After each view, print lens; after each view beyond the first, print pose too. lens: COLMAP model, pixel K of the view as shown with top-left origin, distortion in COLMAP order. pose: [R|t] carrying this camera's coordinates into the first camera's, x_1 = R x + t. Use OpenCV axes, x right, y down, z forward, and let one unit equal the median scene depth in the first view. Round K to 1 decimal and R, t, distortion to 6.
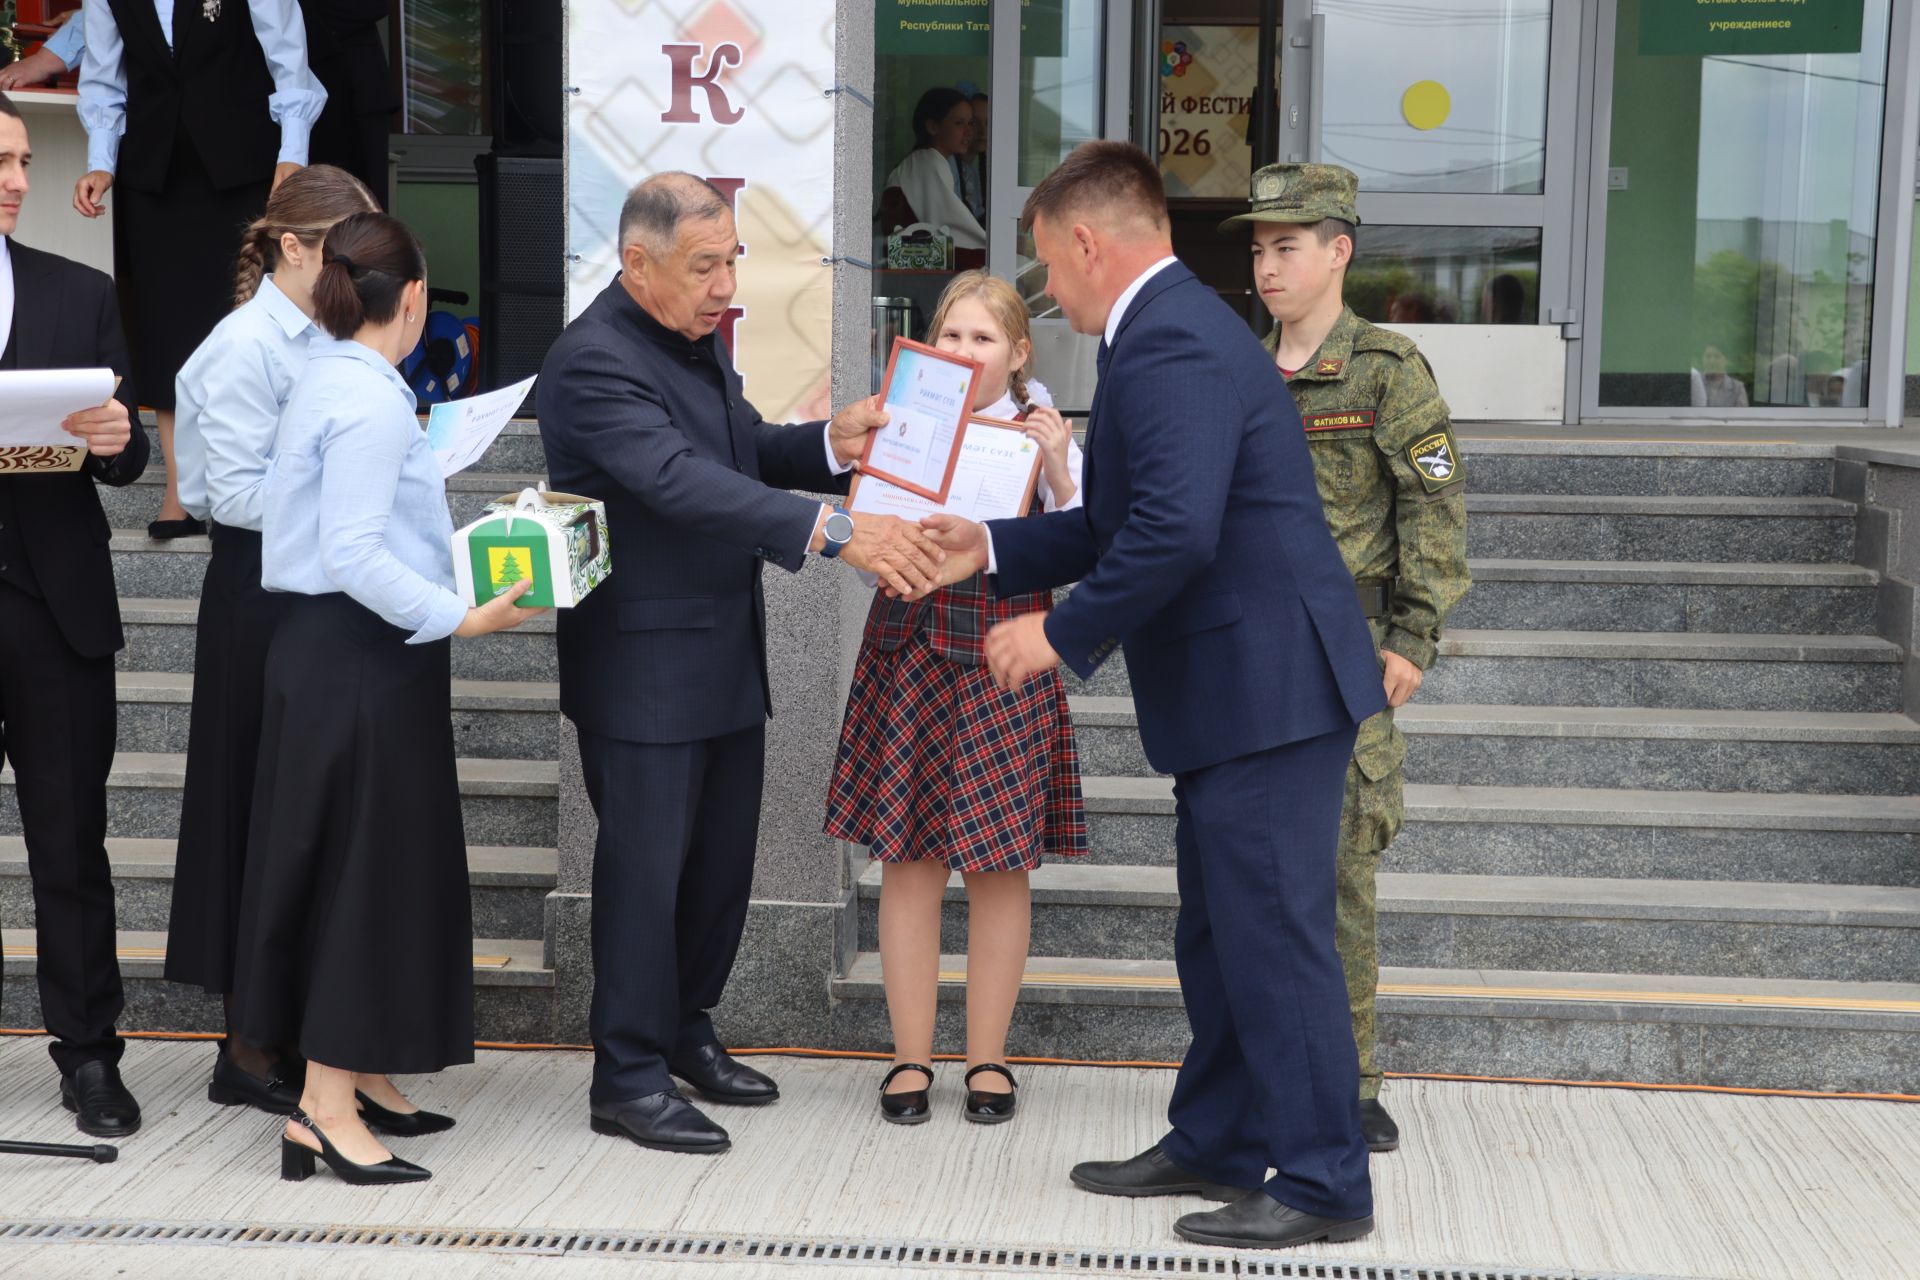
lens RADIAL K [[3398.5, 0, 978.3], [0, 3398.5, 711.1], [0, 0, 1]] dist [0.124924, 0.734396]
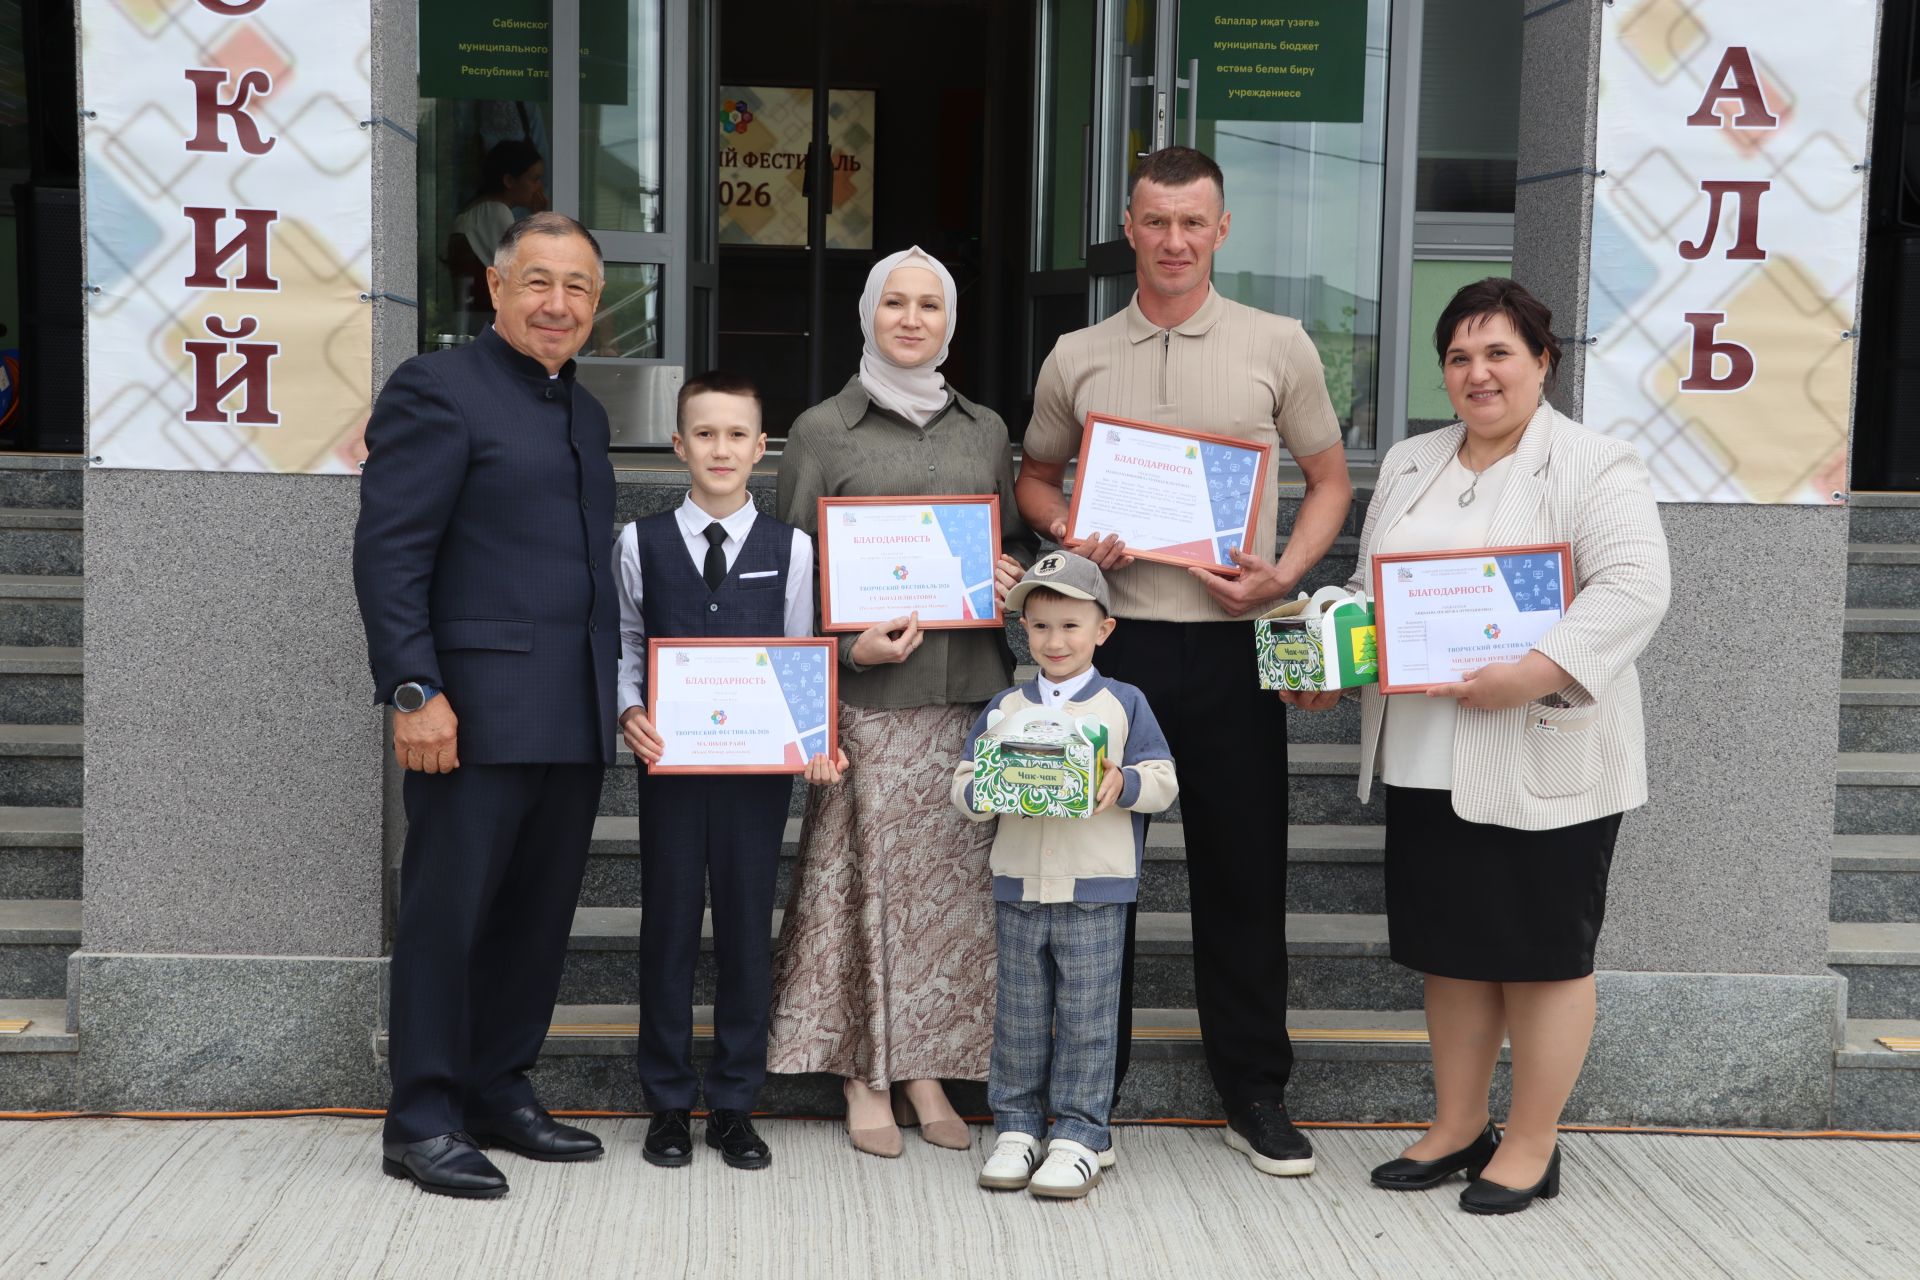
lens RADIAL K [[3075.8, 0, 968.7], [0, 3075.8, 698.3], [0, 0, 1]] dist [0.080967, 0.582338]
pose [[0.991579, -0.006953, 0.129319, 0.011007], [0.007503, 0.999965, -0.003768, -0.013031], [-0.129289, 0.004706, 0.991596, 0.102265]]
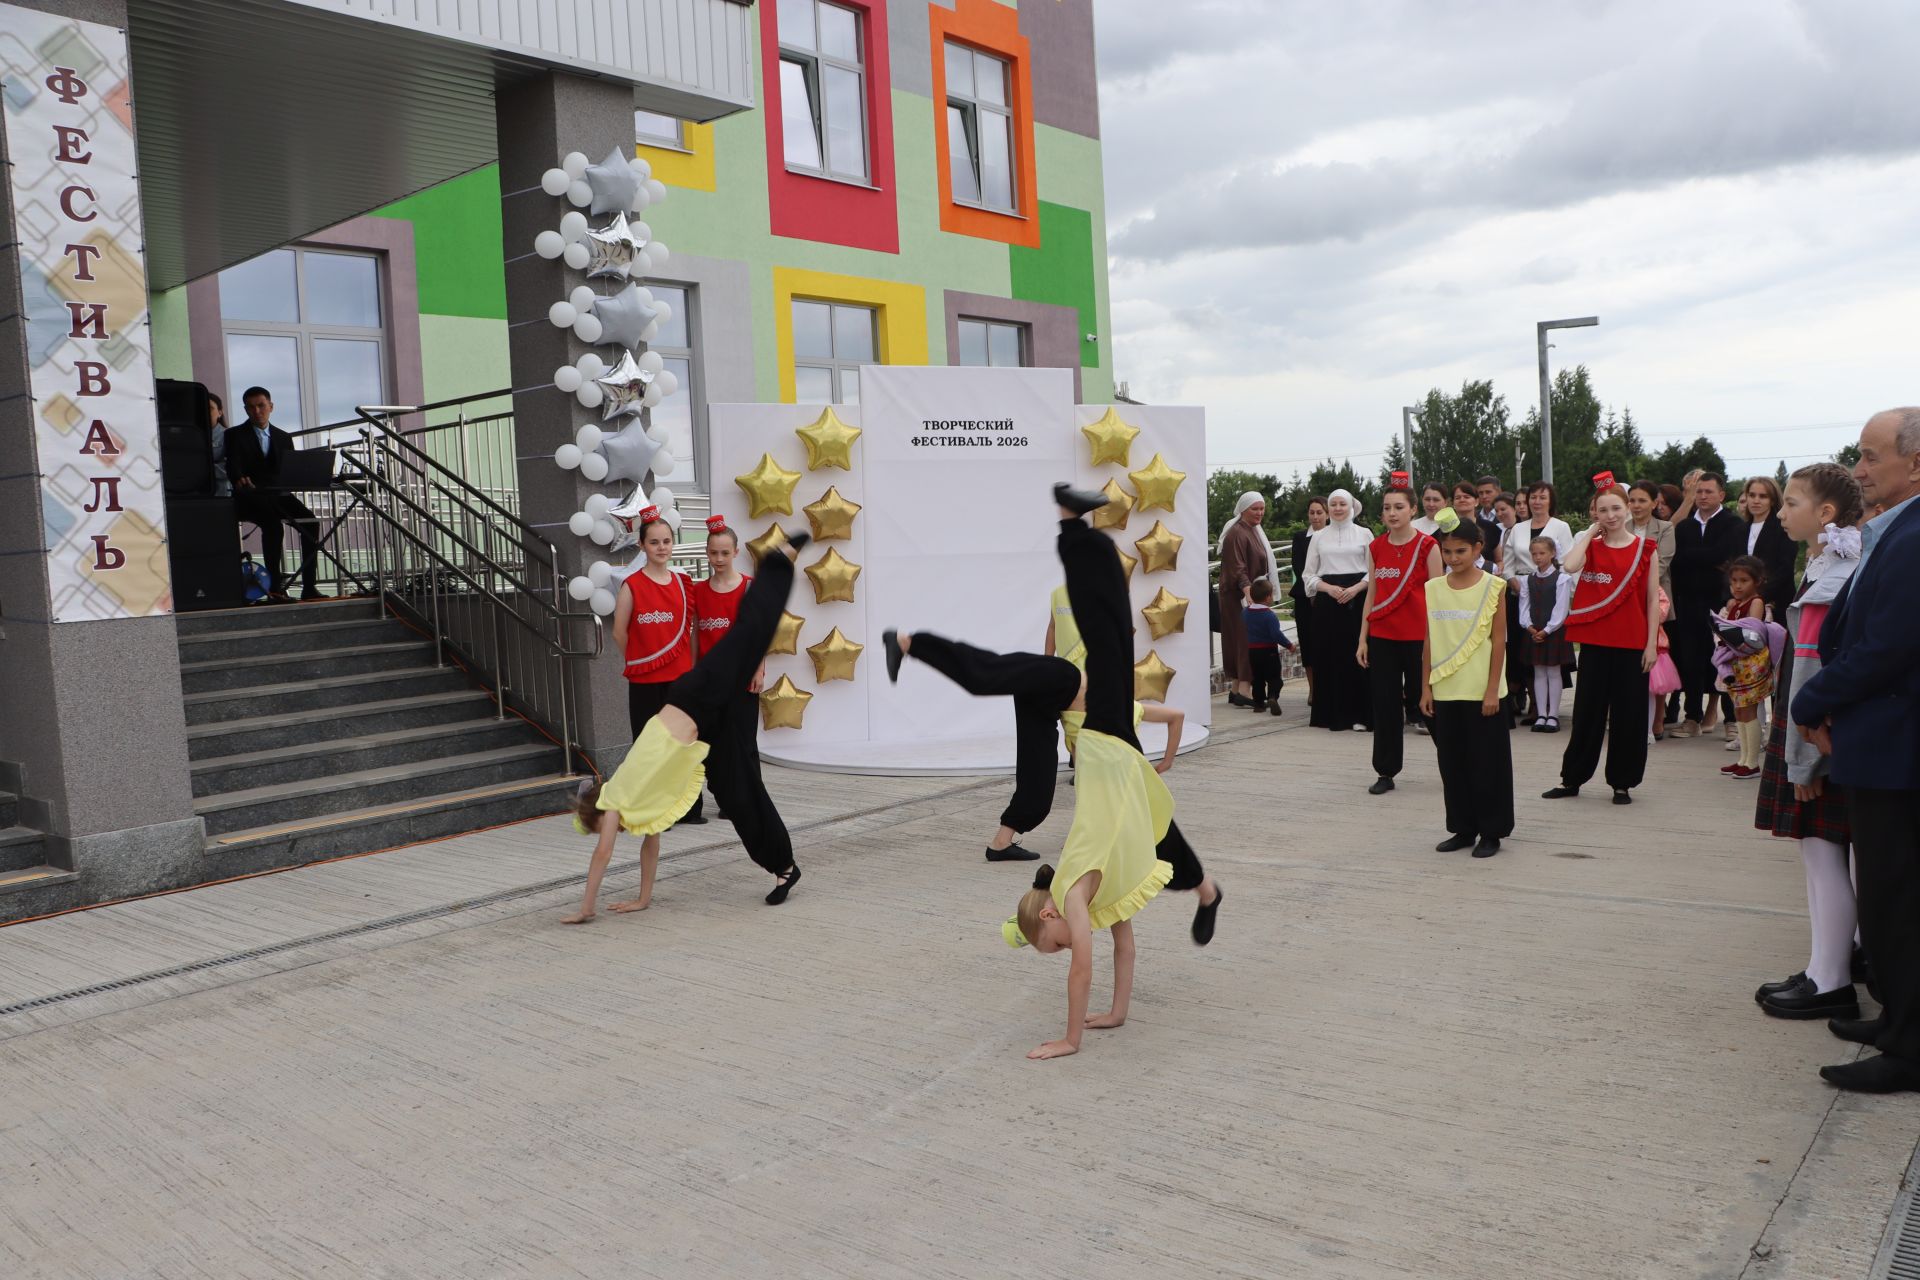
lens RADIAL K [[1536.5, 0, 951.8], [0, 1536.5, 679.7], [0, 0, 1]] dist [-0.188482, 0.157044]
pose [[0.574987, -0.119213, 0.809431, -0.124774], [0.146055, 0.988392, 0.041819, 0.007579], [-0.805021, 0.094176, 0.585724, -0.031303]]
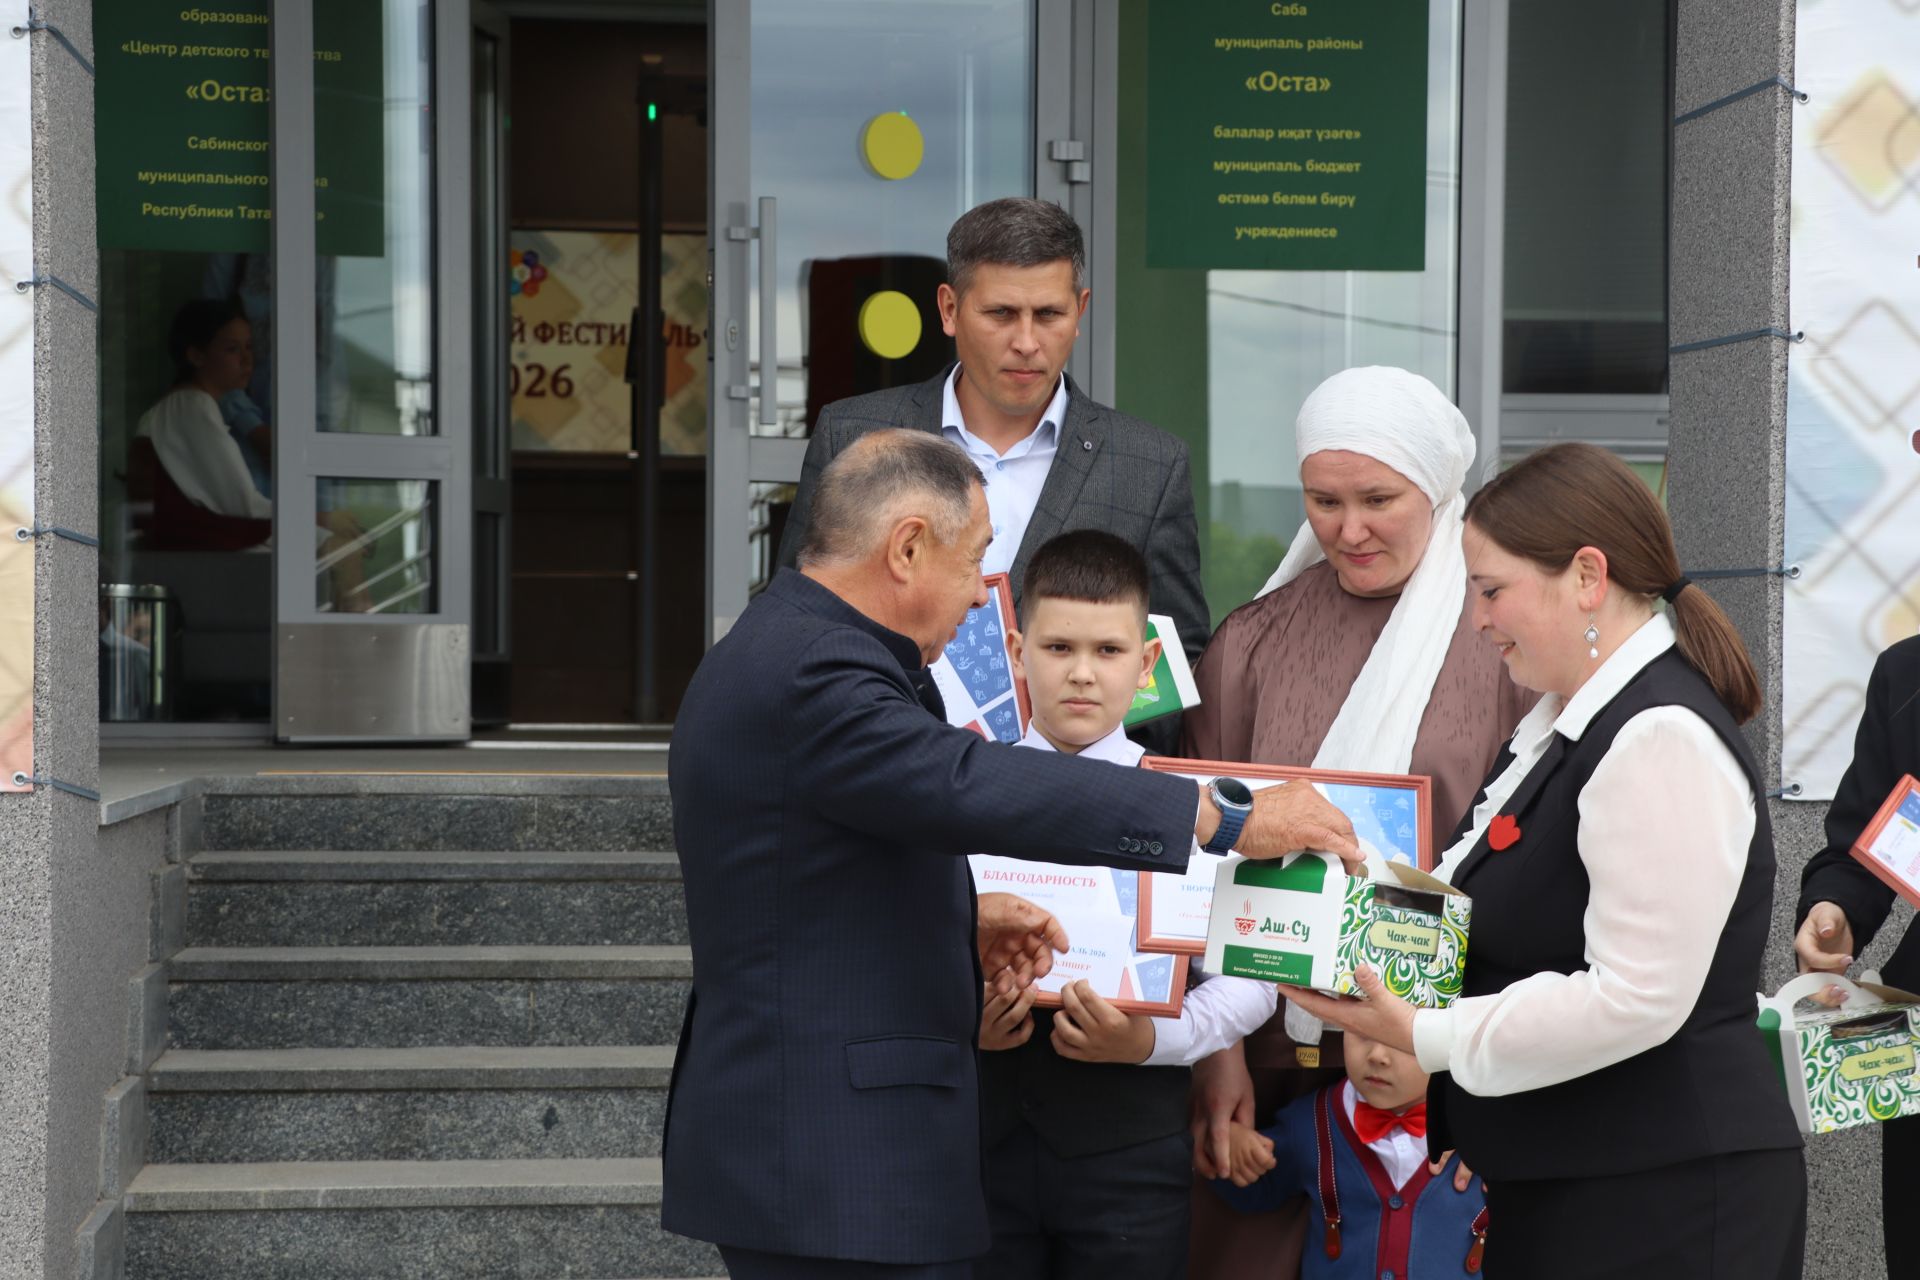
lens RADIAL K [[4356.8, 0, 996.5], [0, 4356.8, 717.4], [0, 0, 1]] dist [0.287601, 1.105604]
pose [[0.986432, -0.011248, 0.163786, 0.000742], [0.025842, 0.995852, -0.087247, -0.015496], [-0.162125, 0.090295, 0.982630, 0.118098]]
